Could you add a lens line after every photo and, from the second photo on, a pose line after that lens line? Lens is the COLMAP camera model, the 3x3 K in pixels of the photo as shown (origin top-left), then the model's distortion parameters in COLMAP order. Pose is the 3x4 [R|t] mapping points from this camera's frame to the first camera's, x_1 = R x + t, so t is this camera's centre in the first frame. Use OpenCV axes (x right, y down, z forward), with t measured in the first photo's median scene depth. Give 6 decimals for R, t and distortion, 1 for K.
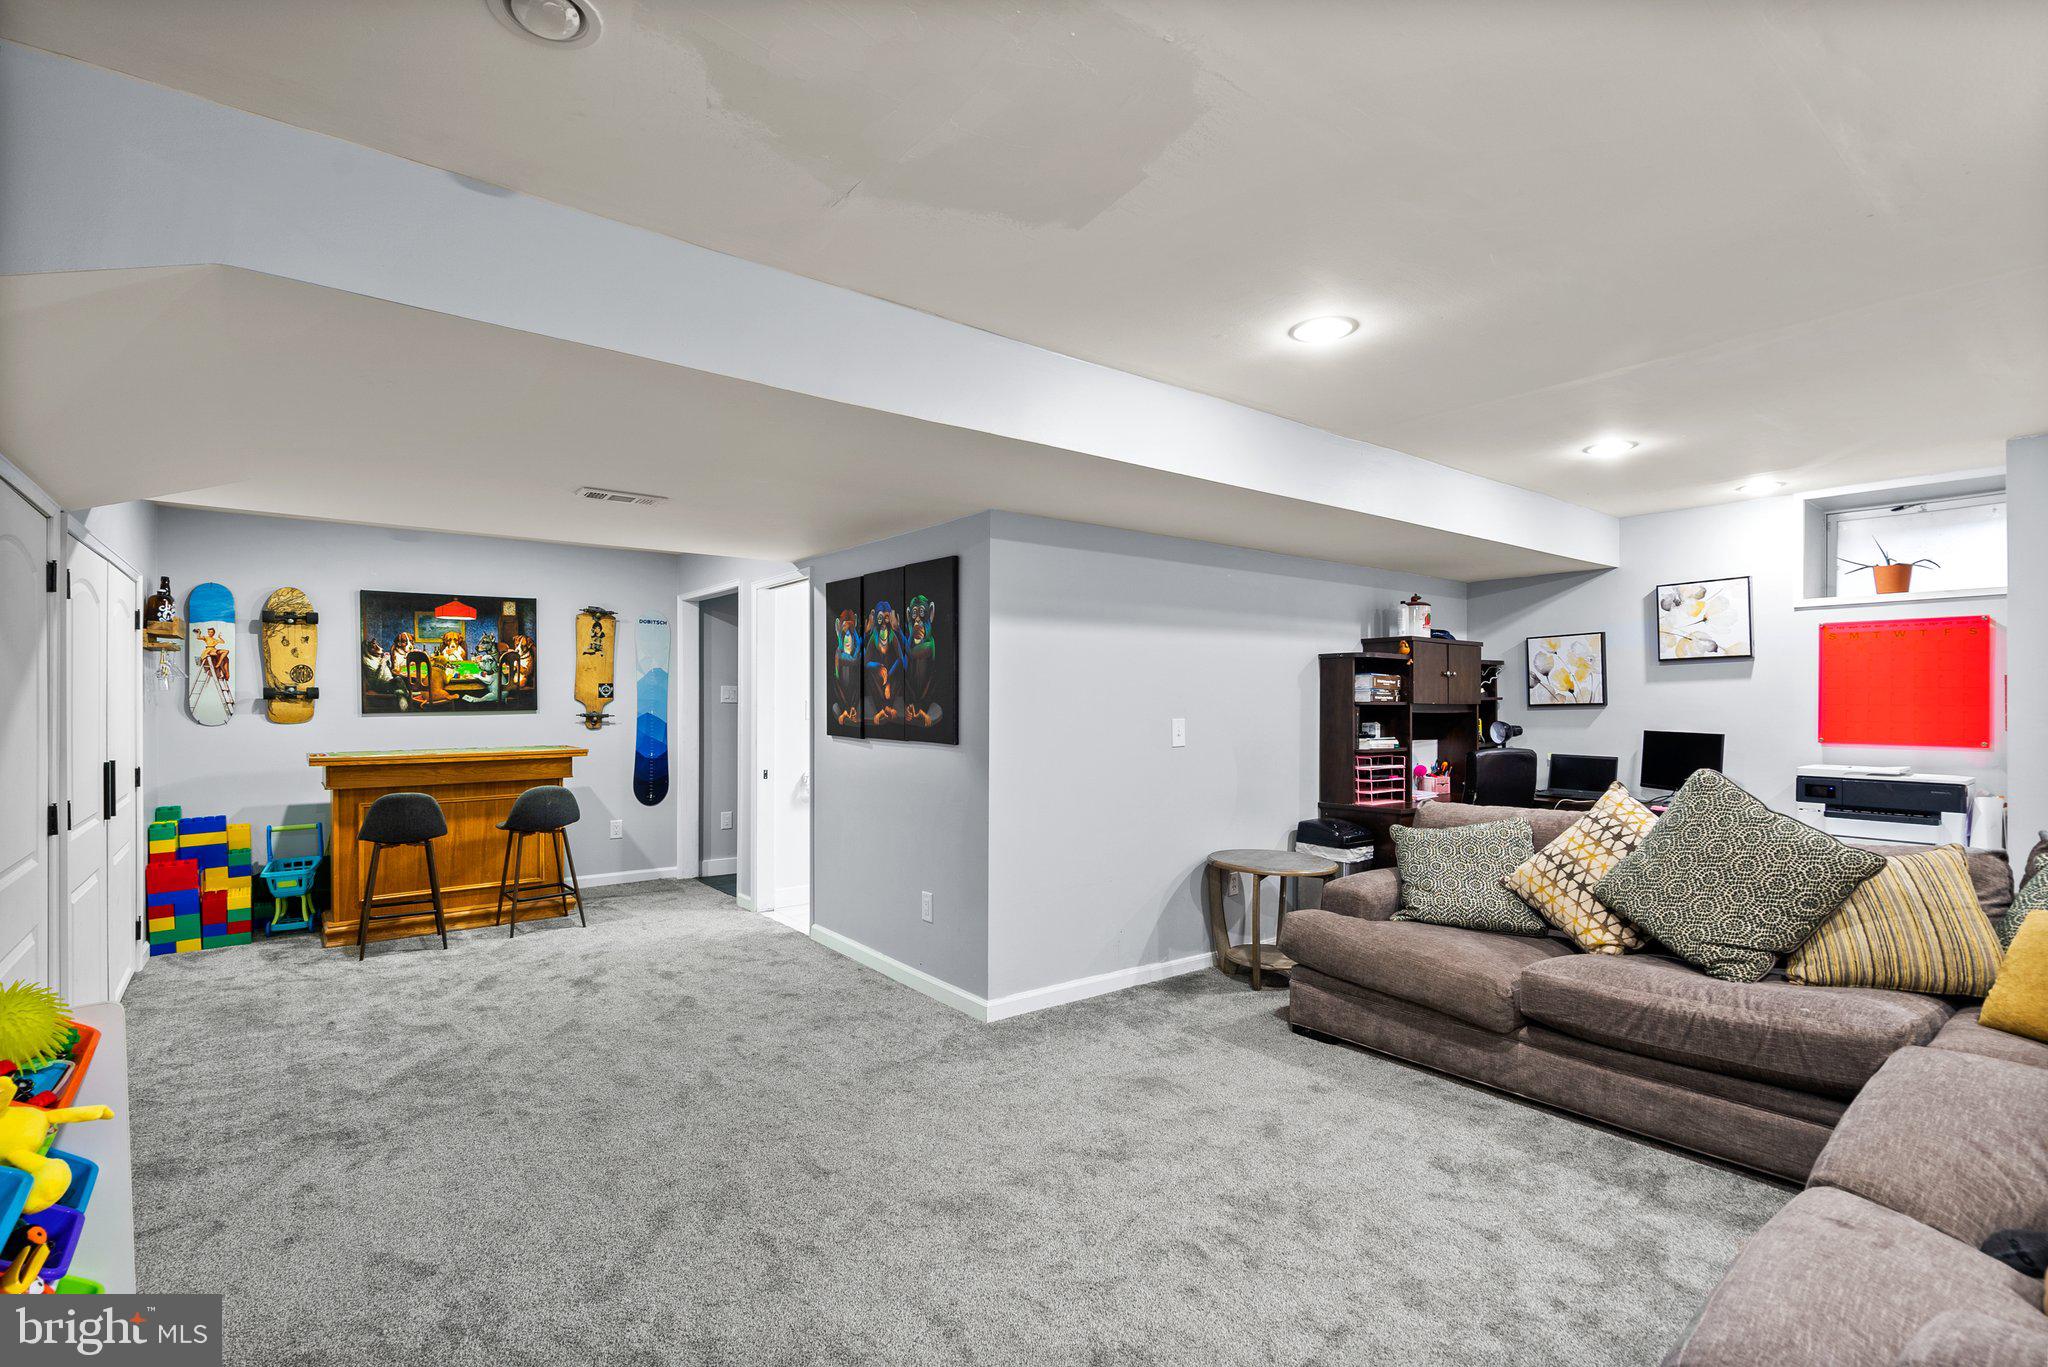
lens RADIAL K [[943.0, 0, 1020.5], [0, 943.0, 705.2], [0, 0, 1]] dist [-0.004284, 0.001924]
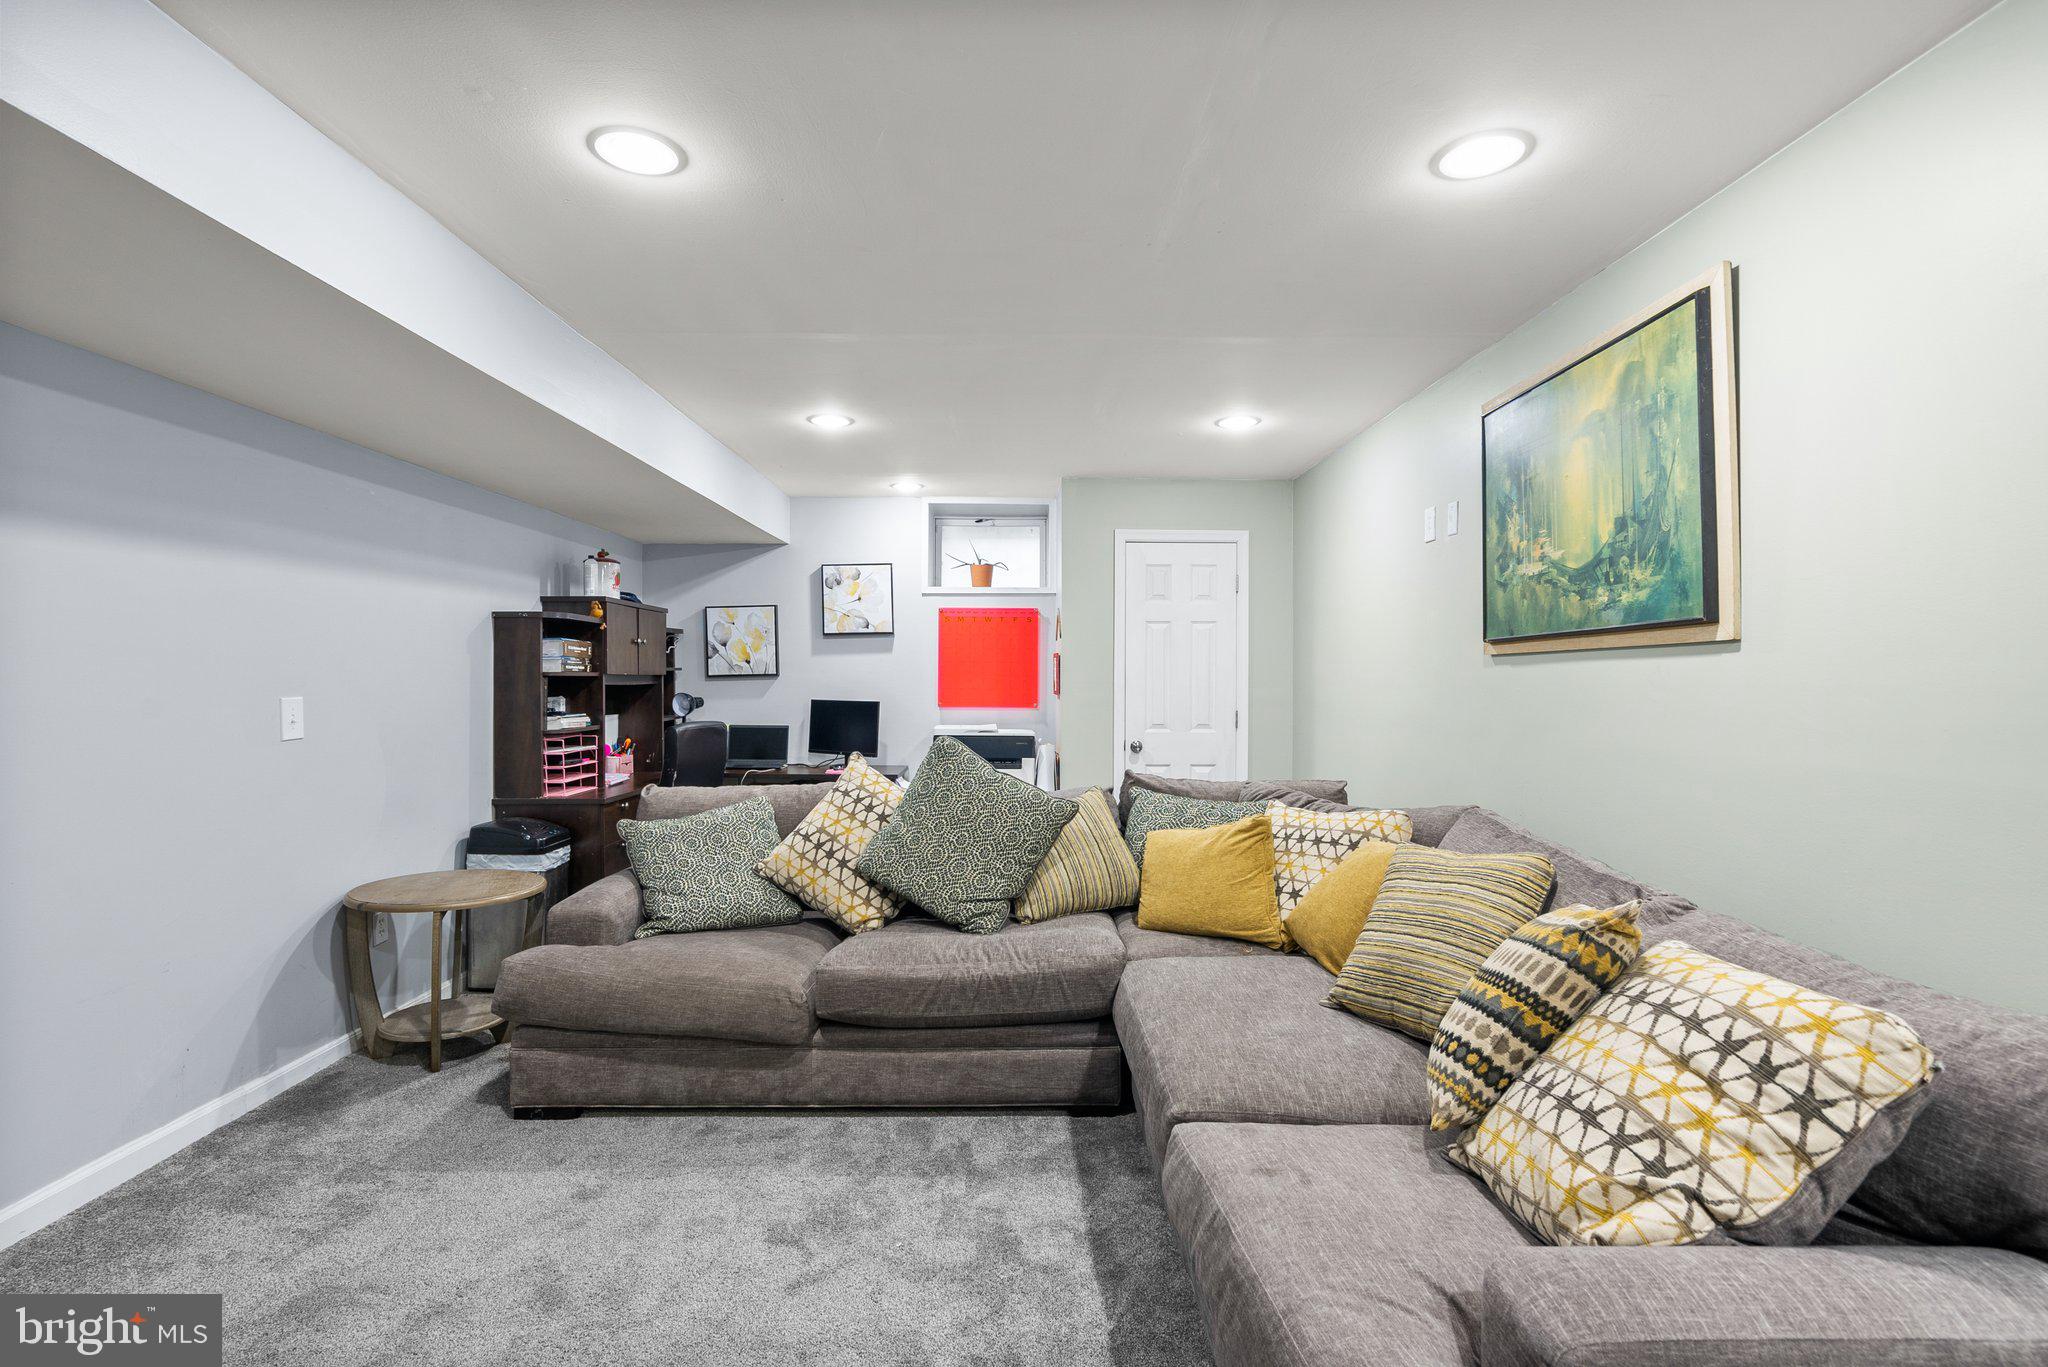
lens RADIAL K [[943.0, 0, 1039.7], [0, 943.0, 685.2], [0, 0, 1]] dist [-0.004284, 0.001924]
pose [[0.608990, -0.009104, 0.793125, -0.040116], [0.000707, 0.999940, 0.010935, -0.001129], [-0.793177, -0.006098, 0.608960, 0.210070]]
